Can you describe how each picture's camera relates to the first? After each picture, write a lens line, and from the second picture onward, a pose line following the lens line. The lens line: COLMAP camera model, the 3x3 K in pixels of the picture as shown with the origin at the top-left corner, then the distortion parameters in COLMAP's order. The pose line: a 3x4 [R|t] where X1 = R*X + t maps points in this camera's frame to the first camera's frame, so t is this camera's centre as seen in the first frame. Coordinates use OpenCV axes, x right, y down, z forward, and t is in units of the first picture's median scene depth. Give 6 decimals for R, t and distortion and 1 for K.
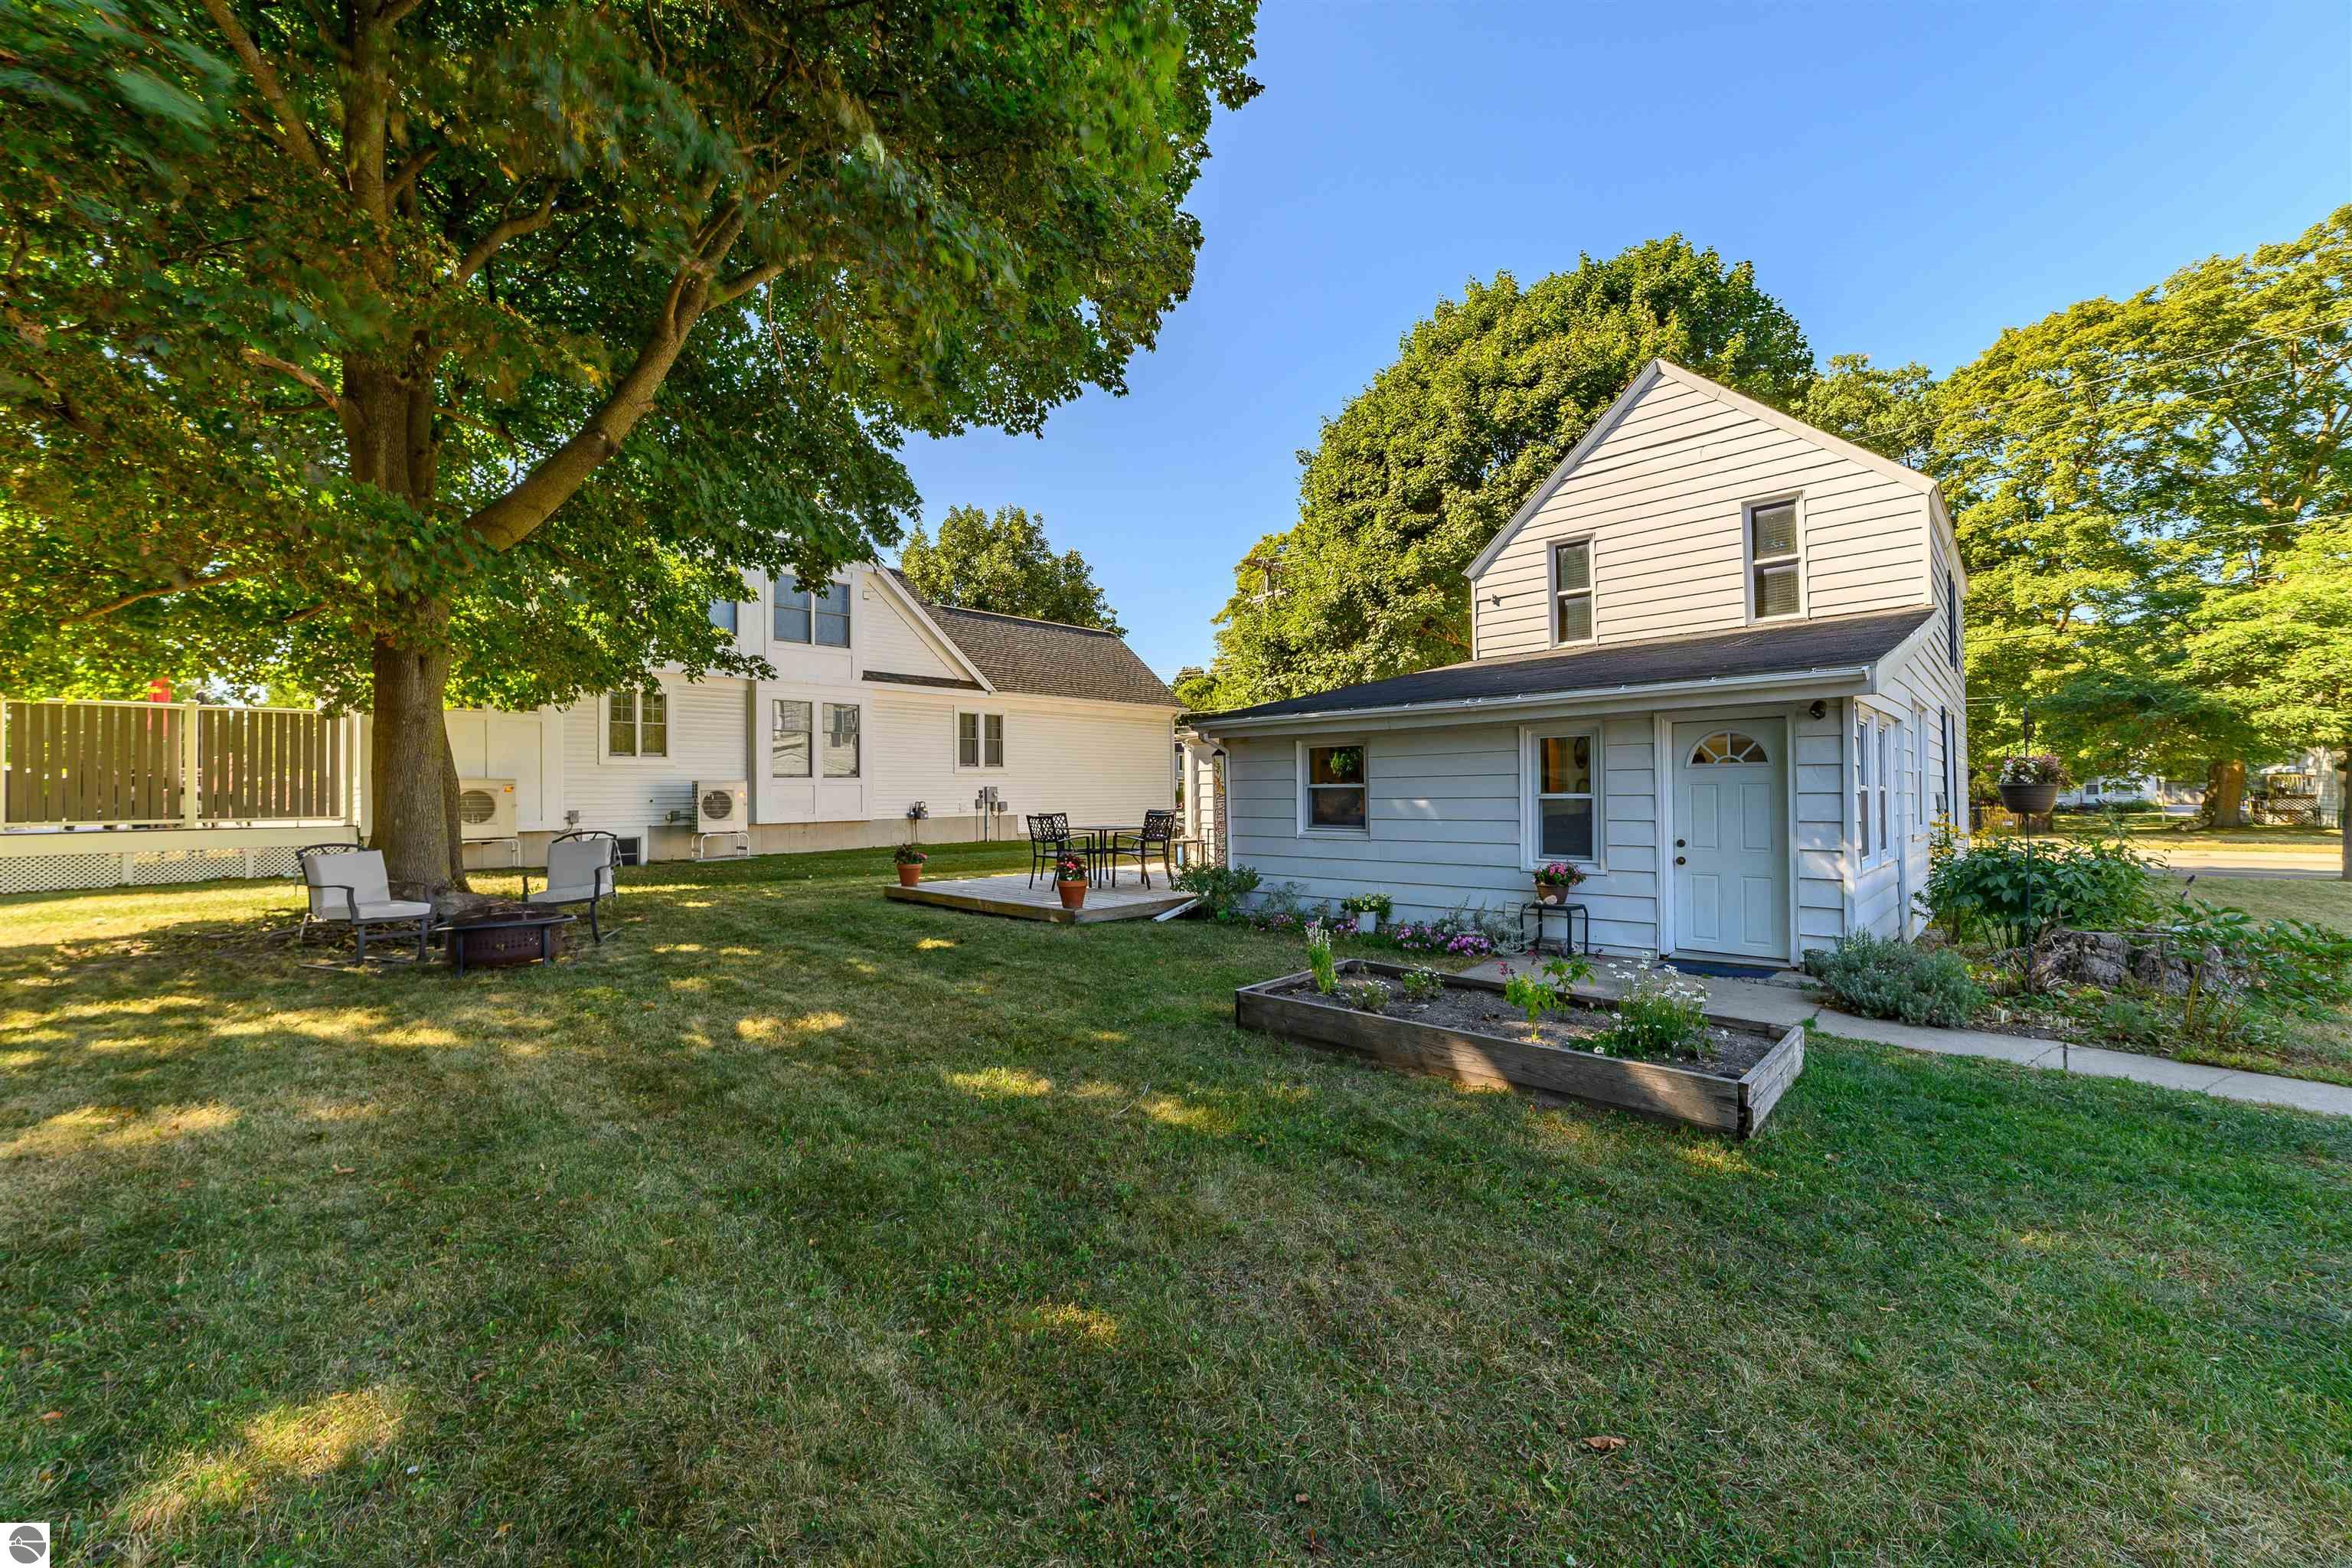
lens RADIAL K [[895.4, 0, 1176.0], [0, 895.4, 784.0], [0, 0, 1]] dist [-0.018790, 0.006152]
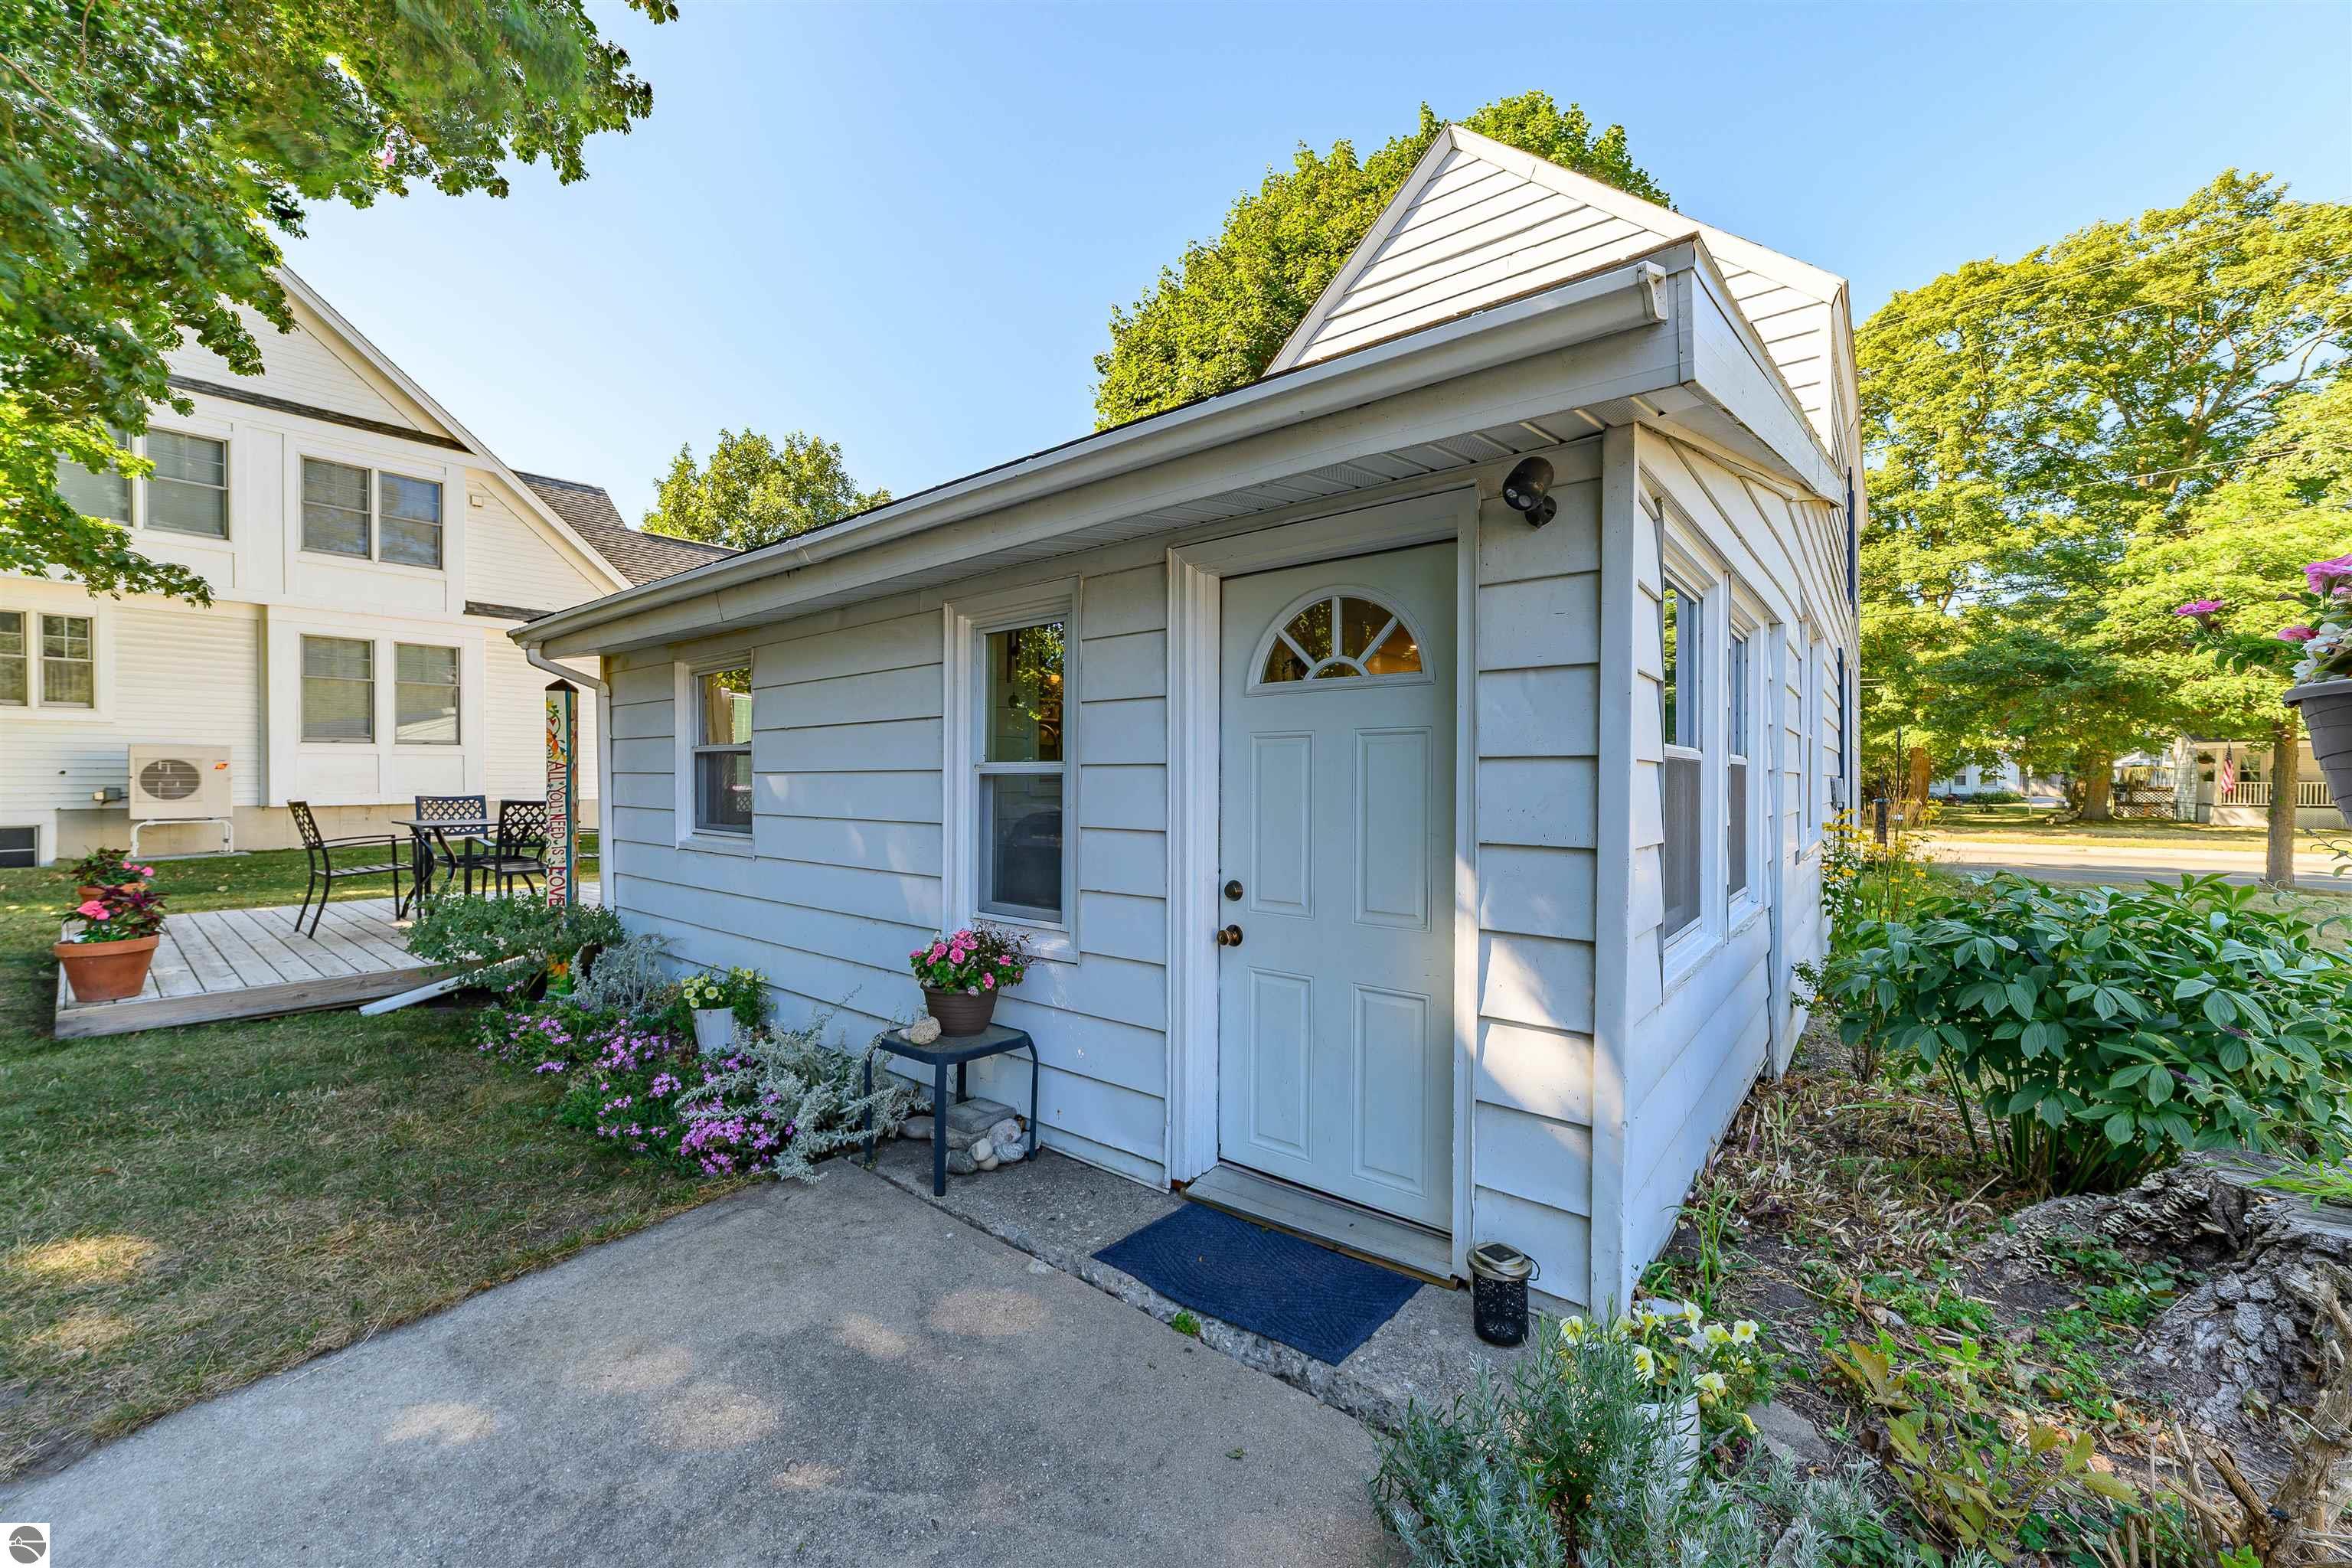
lens RADIAL K [[895.4, 0, 1176.0], [0, 895.4, 784.0], [0, 0, 1]] dist [-0.018790, 0.006152]
pose [[0.996116, 0.009721, 0.087507, 0.114156], [-0.011384, 0.999763, 0.018532, 0.003100], [-0.087306, -0.019456, 0.995991, 0.138841]]
